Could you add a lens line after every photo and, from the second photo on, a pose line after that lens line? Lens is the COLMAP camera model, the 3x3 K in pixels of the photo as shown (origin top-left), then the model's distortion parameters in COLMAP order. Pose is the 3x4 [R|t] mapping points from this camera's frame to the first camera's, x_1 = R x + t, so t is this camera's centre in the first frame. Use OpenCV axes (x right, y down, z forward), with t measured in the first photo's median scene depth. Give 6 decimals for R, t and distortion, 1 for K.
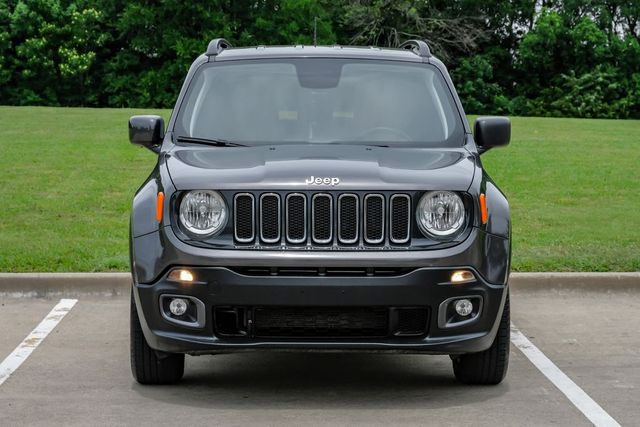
lens RADIAL K [[1919.8, 0, 333.4], [0, 1919.8, 214.4], [0, 0, 1]] dist [0.131482, -0.124622]
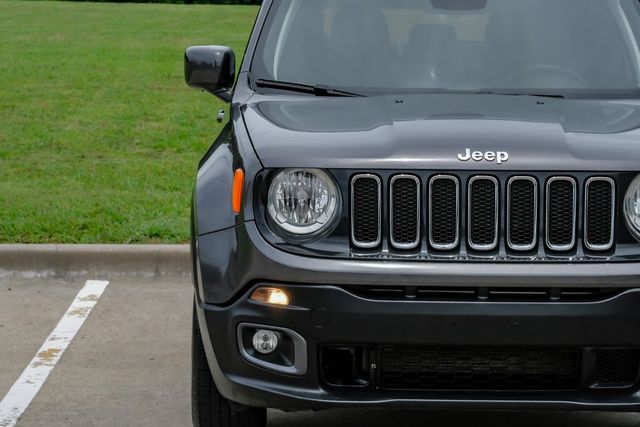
lens RADIAL K [[2123.9, 0, 320.0], [0, 2123.9, 213.5], [0, 0, 1]] dist [0.112896, 1.212300]
pose [[0.999597, 0.007755, -0.027312, -0.029365], [-0.006525, 0.998973, 0.044846, -0.021221], [0.027632, -0.044650, 0.998620, 0.183262]]
